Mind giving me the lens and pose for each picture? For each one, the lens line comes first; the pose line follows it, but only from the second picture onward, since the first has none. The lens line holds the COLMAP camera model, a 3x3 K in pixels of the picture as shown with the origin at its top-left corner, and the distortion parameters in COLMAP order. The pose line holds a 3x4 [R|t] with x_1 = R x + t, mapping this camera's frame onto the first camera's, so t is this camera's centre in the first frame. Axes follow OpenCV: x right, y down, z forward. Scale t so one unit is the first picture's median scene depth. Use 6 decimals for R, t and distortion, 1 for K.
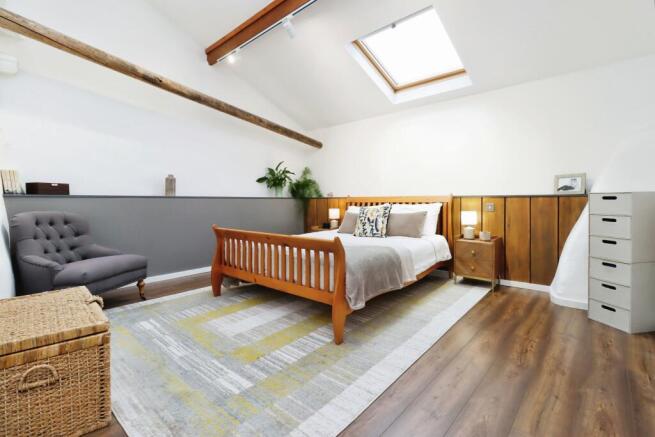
lens RADIAL K [[302.7, 0, 331.1], [0, 302.7, 201.7], [0, 0, 1]] dist [-0.001750, -0.000190]
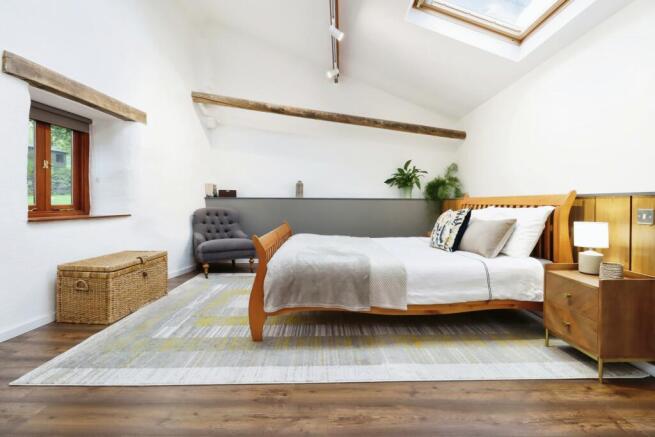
lens RADIAL K [[302.7, 0, 331.1], [0, 302.7, 201.7], [0, 0, 1]] dist [-0.001750, -0.000190]
pose [[0.665502, 0.003764, -0.746387, 0.535577], [-0.007851, 0.999967, -0.001958, -0.000438], [0.746355, 0.007163, 0.665510, 0.282476]]
